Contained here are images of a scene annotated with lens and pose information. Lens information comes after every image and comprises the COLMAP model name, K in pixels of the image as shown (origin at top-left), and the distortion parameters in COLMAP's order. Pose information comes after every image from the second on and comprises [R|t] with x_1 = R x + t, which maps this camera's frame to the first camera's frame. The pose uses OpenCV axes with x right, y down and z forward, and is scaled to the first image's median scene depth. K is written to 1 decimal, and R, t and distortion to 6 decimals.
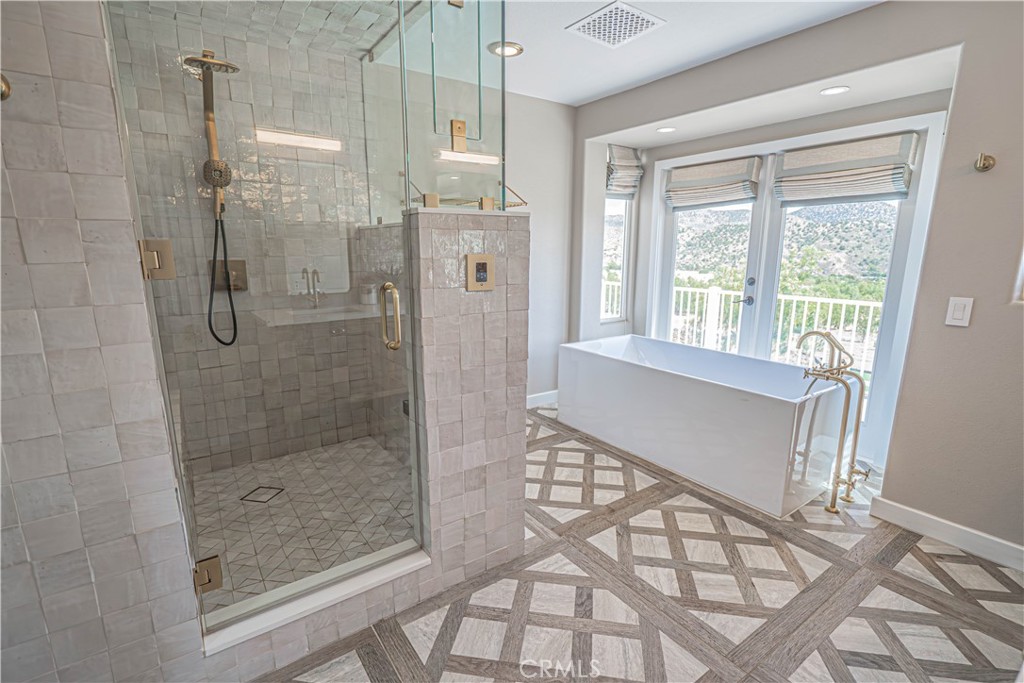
lens RADIAL K [[479.0, 0, 514.5], [0, 479.0, 347.7], [0, 0, 1]] dist [0.000994, 0.001253]
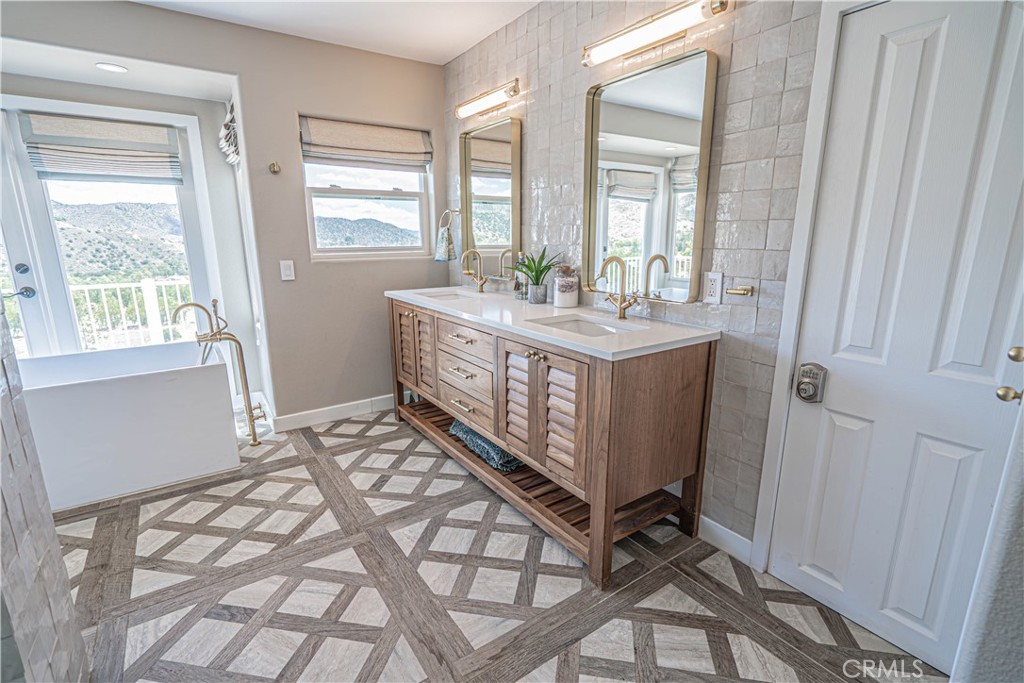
lens RADIAL K [[479.0, 0, 514.5], [0, 479.0, 347.7], [0, 0, 1]] dist [0.000994, 0.001253]
pose [[0.013627, -0.231736, 0.972683, -0.472407], [0.207772, 0.952197, 0.223945, -0.029450], [-0.978082, 0.199045, 0.061124, 0.248064]]
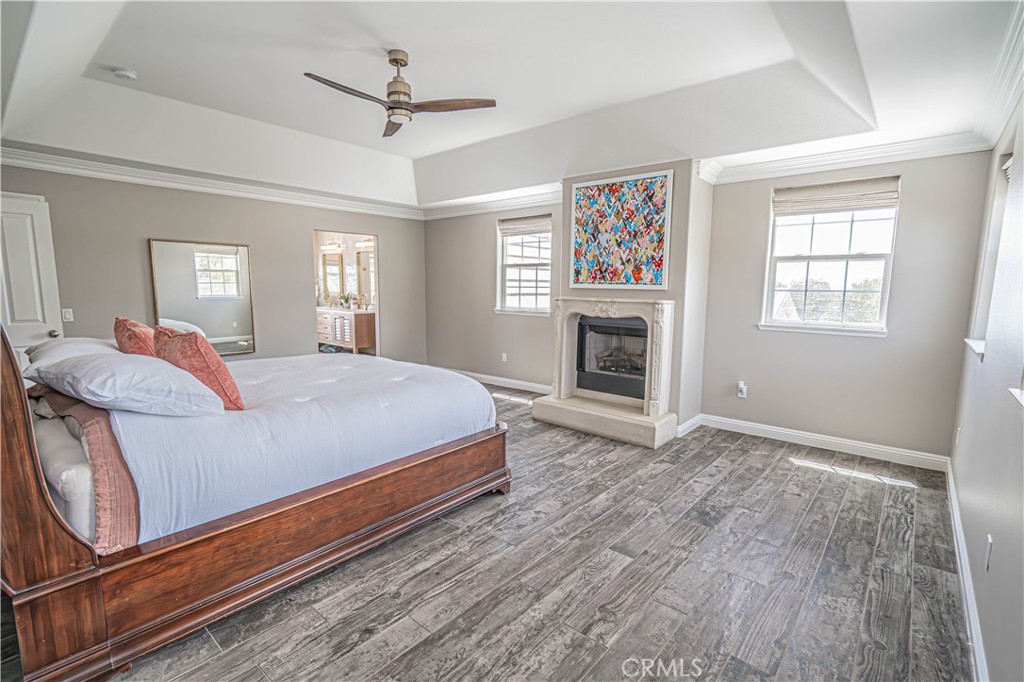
lens RADIAL K [[471.1, 0, 520.1], [0, 471.1, 343.3], [0, 0, 1]] dist [-0.004394, 0.000235]
pose [[-0.254903, -0.124104, 0.958970, -3.160217], [0.193548, 0.965112, 0.176346, 0.005599], [-0.947398, 0.230558, -0.221990, -0.142342]]
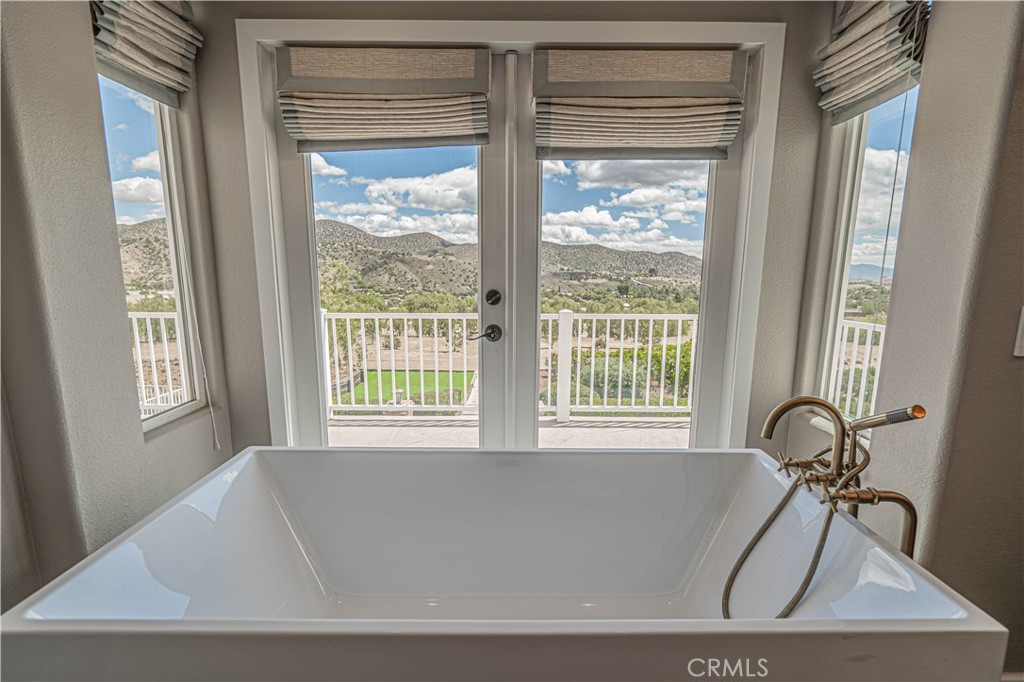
lens RADIAL K [[471.1, 0, 520.1], [0, 471.1, 343.3], [0, 0, 1]] dist [-0.004394, 0.000235]
pose [[0.572838, -0.130401, 0.809229, 0.123061], [0.162568, 0.985726, 0.043764, -0.159454], [-0.803386, 0.106485, 0.585860, 1.018588]]
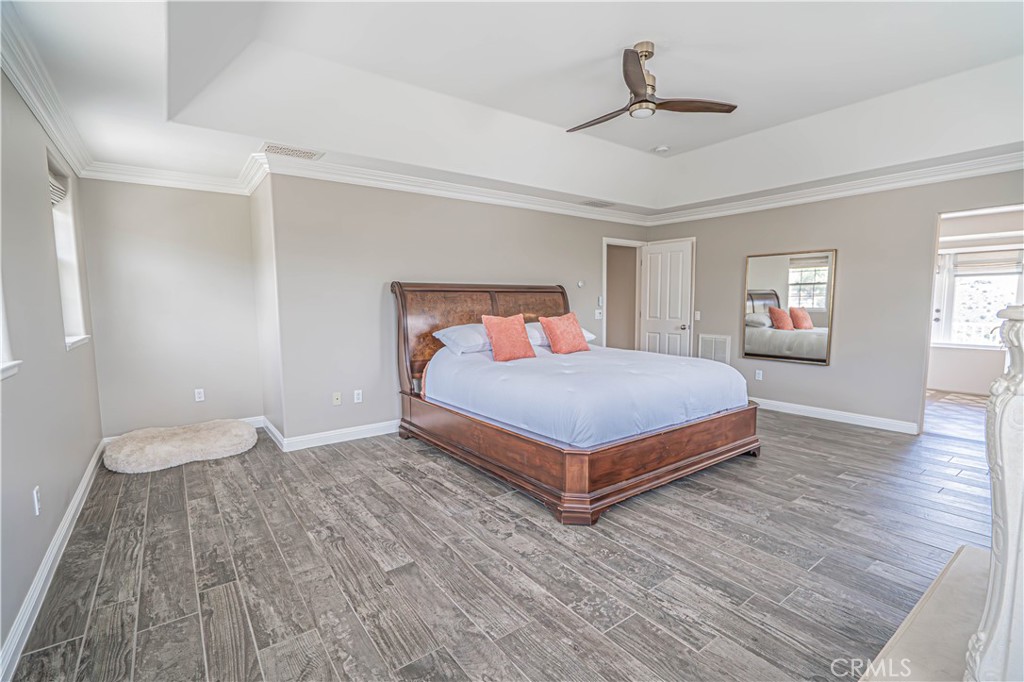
lens RADIAL K [[471.1, 0, 520.1], [0, 471.1, 343.3], [0, 0, 1]] dist [-0.004394, 0.000235]
pose [[0.999295, -0.014096, 0.034782, -2.113058], [0.018307, 0.992129, -0.123878, 0.330237], [-0.032762, 0.124427, 0.991688, -1.436936]]
